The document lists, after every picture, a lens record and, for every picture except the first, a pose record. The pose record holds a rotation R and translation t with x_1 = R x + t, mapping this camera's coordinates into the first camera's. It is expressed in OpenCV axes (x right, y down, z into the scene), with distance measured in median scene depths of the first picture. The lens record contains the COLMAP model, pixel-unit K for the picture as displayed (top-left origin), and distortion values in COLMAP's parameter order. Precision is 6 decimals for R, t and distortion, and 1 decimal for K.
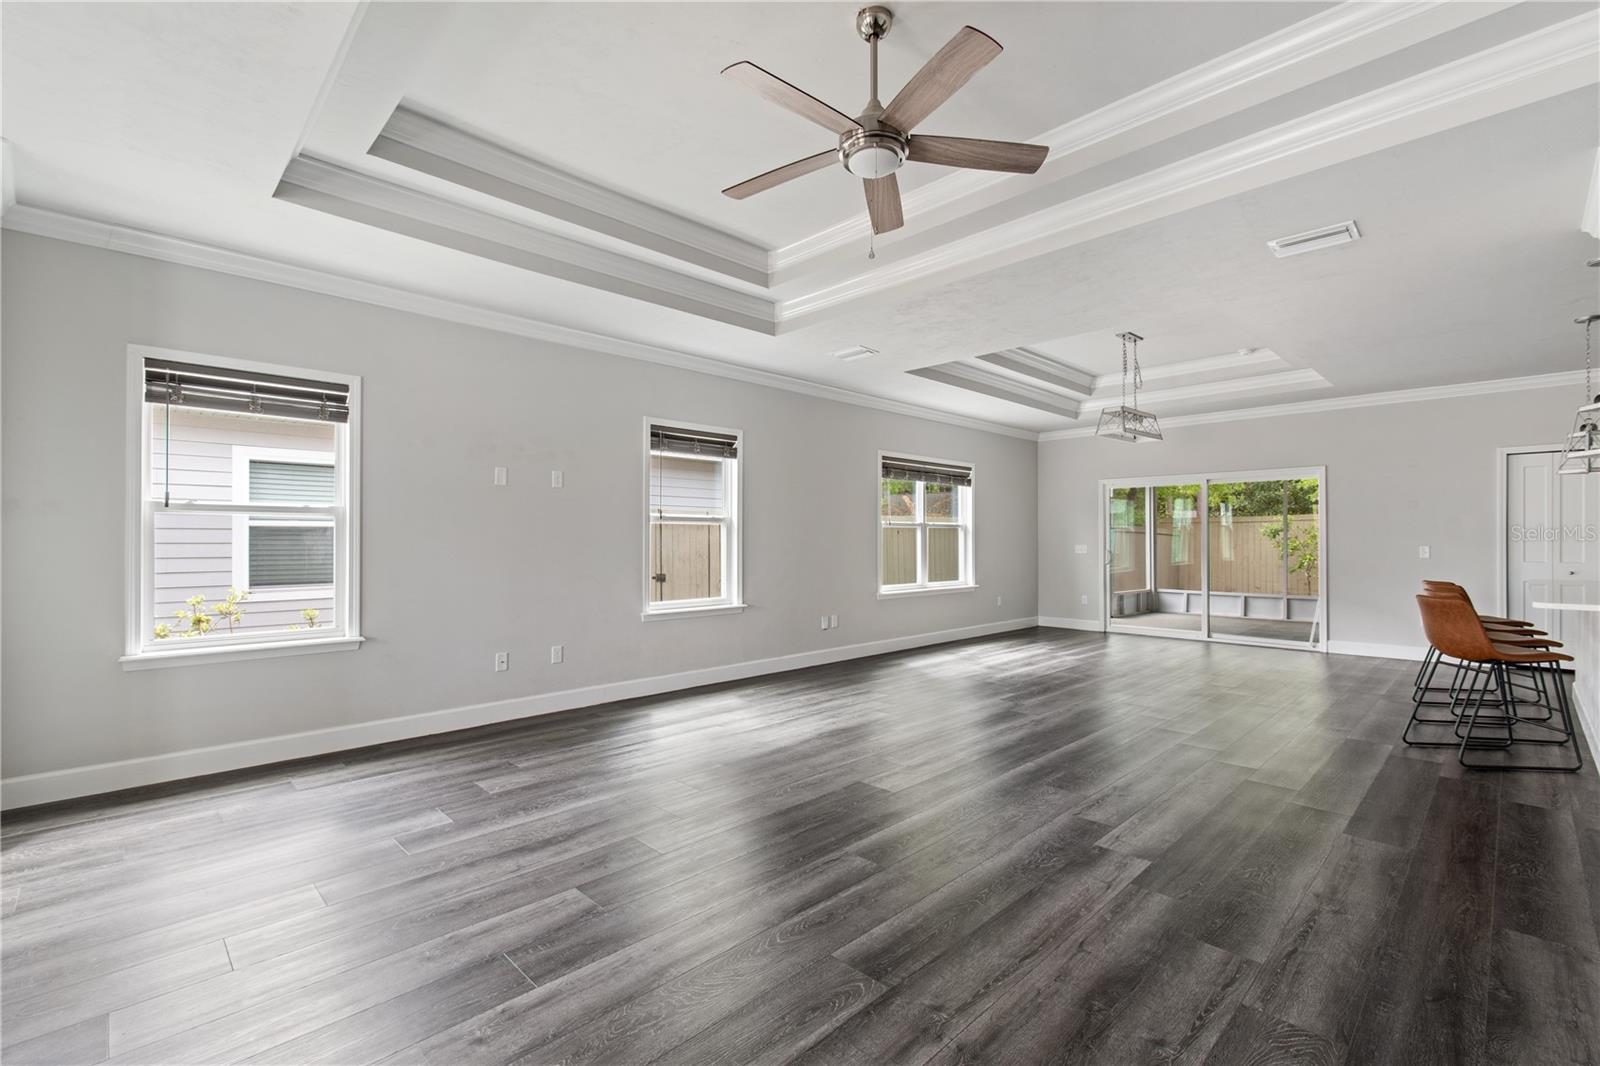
lens RADIAL K [[704.4, 0, 814.5], [0, 704.4, 539.4], [0, 0, 1]] dist [0.002241, 0.000734]
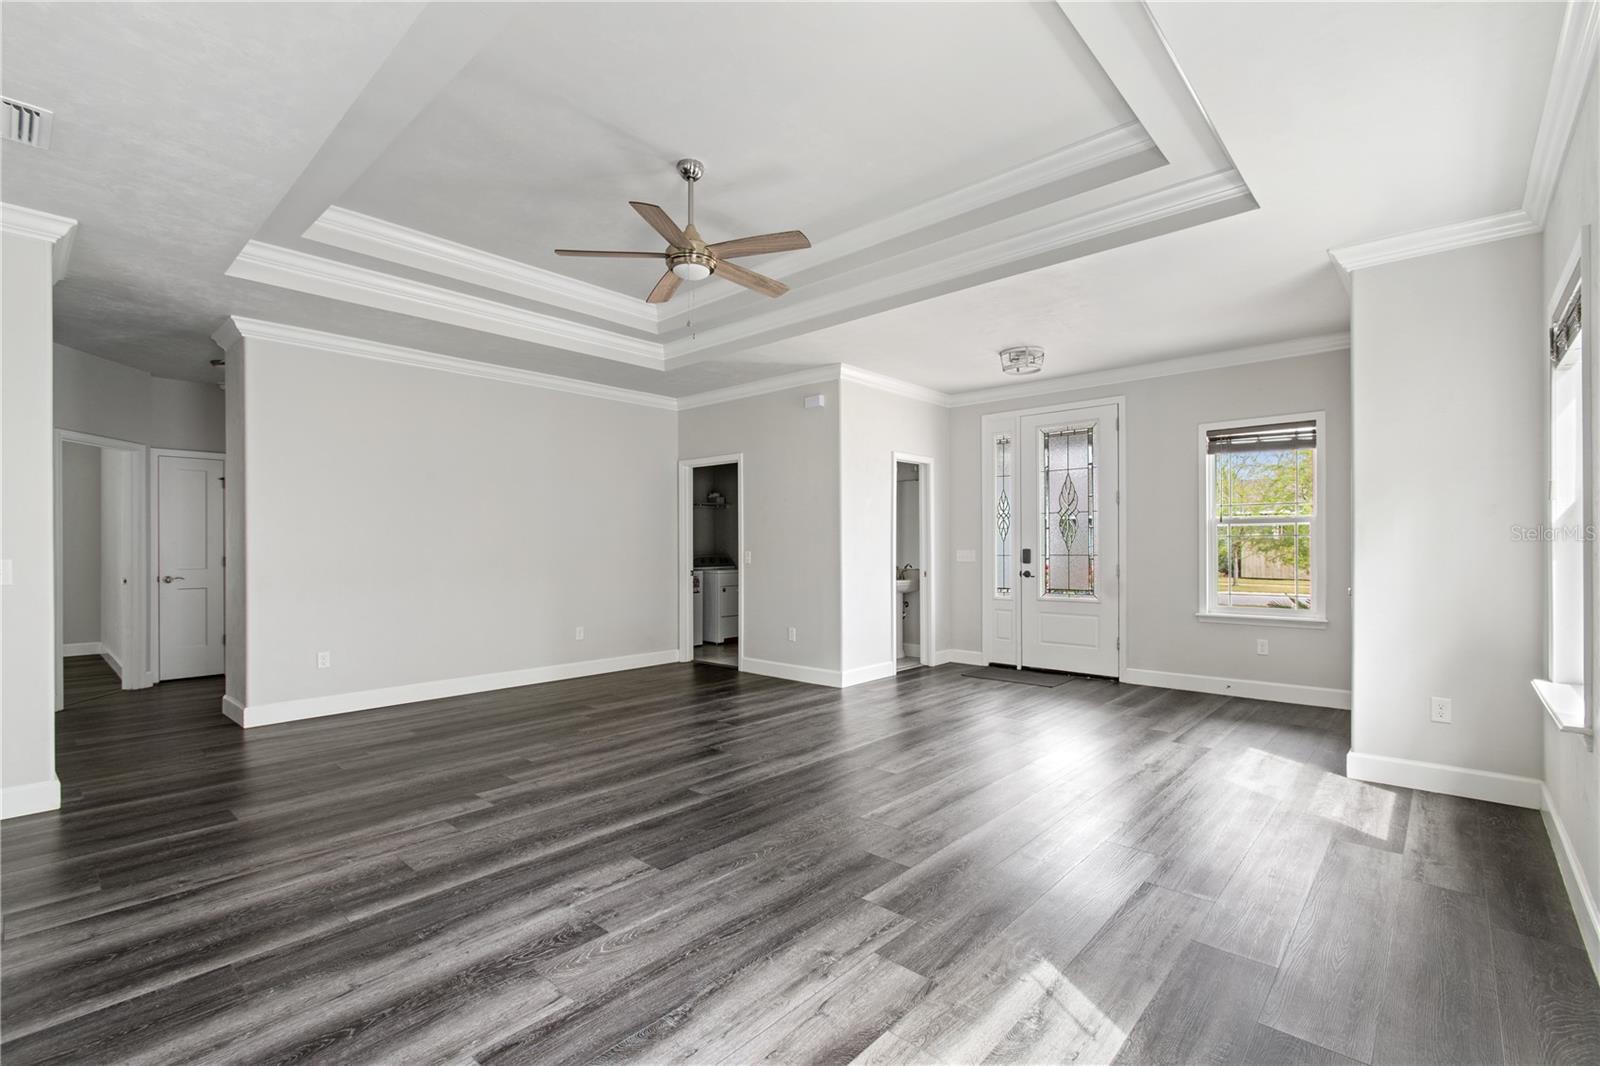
lens RADIAL K [[704.4, 0, 814.5], [0, 704.4, 539.4], [0, 0, 1]] dist [0.002241, 0.000734]
pose [[-0.998492, 0.003434, -0.054790, -0.061010], [0.004147, 0.999908, -0.012901, 0.005586], [0.054741, -0.013109, -0.998415, 1.852424]]
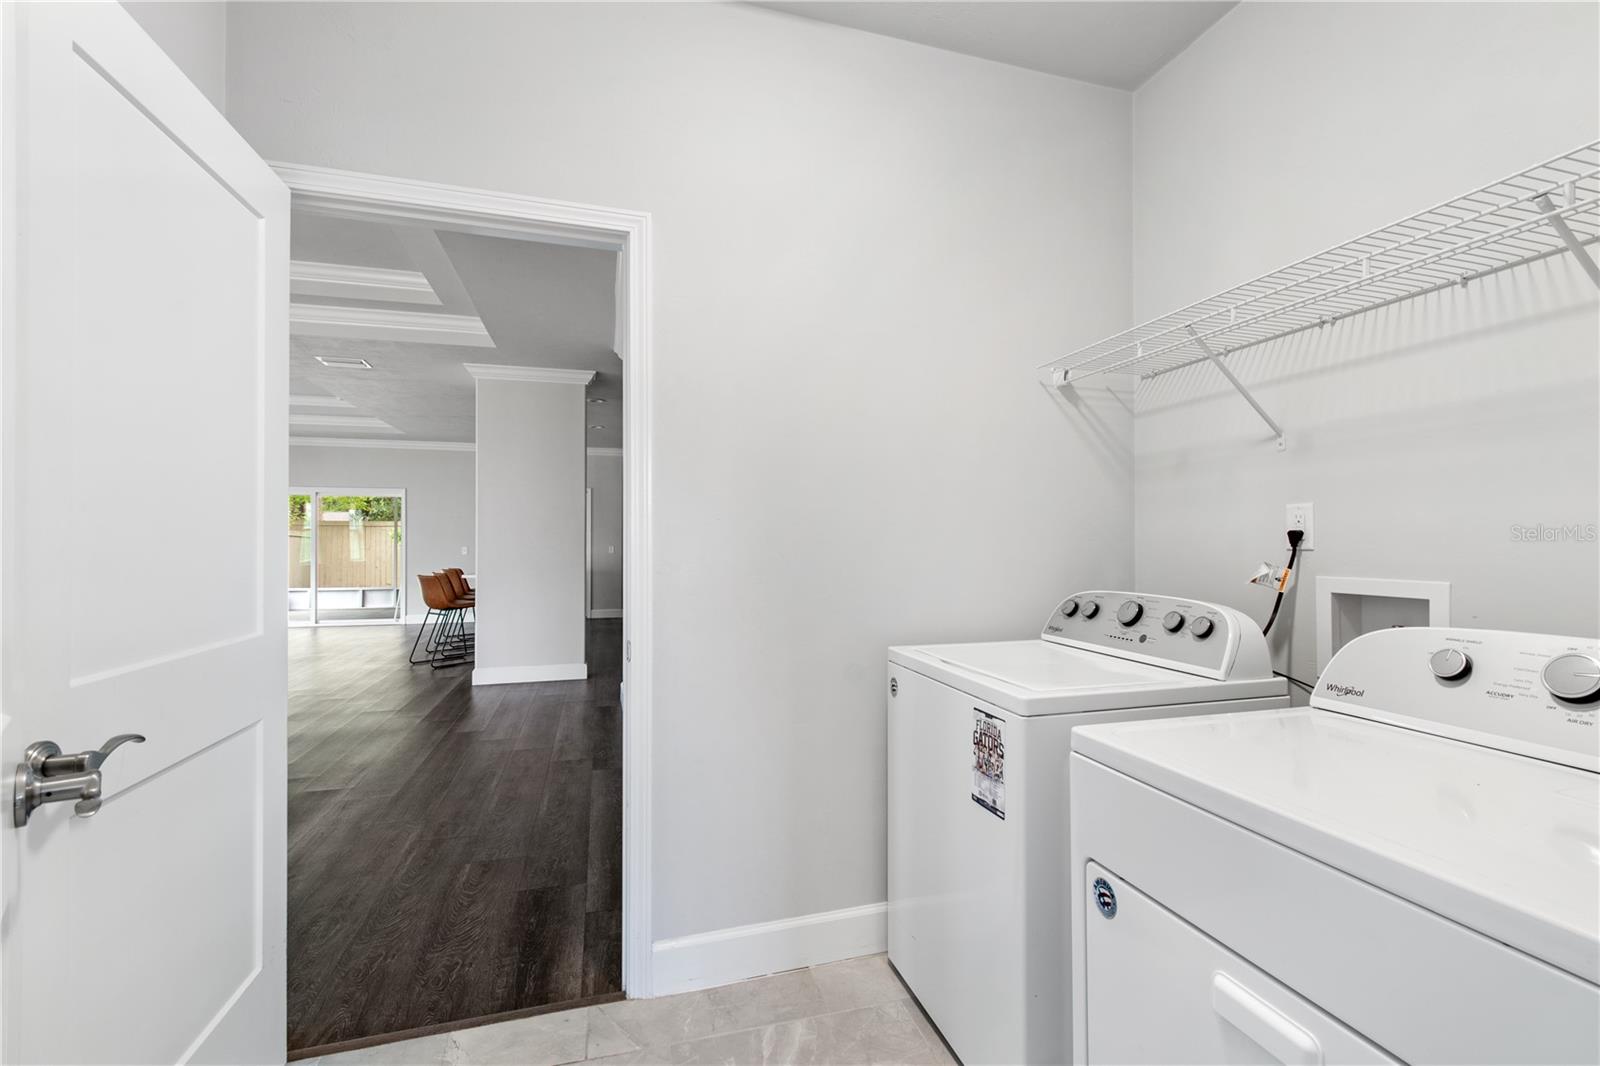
lens RADIAL K [[686.8, 0, 800.0], [0, 686.8, 533.0], [0, 0, 1]] dist [-0.002002, -0.000375]
pose [[0.481345, 0.010003, 0.876474, -0.197939], [0.001427, 0.999925, -0.012196, -0.003803], [-0.876530, 0.007121, 0.481295, -0.772126]]
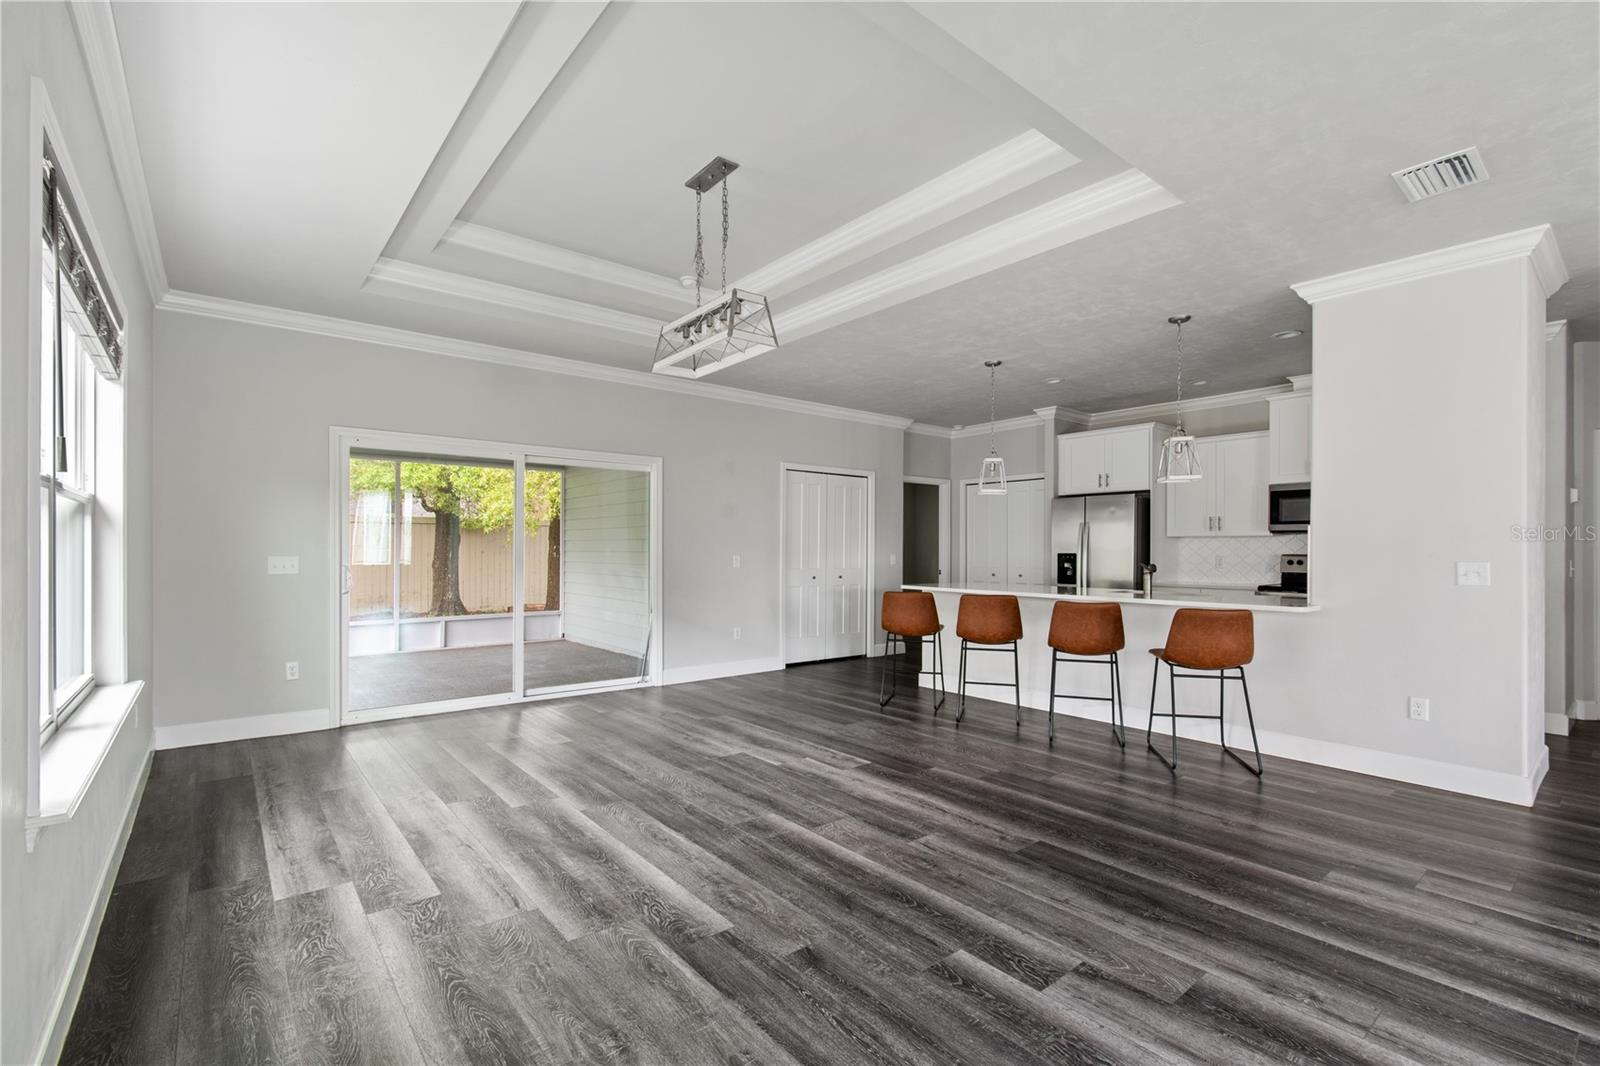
lens RADIAL K [[700.7, 0, 795.8], [0, 700.7, 548.8], [0, 0, 1]] dist [0.000871, -0.000037]
pose [[0.101763, 0.001982, 0.994807, -0.162596], [-0.006488, 0.999978, -0.001329, 0.003633], [-0.994788, -0.006319, 0.101773, 1.755656]]
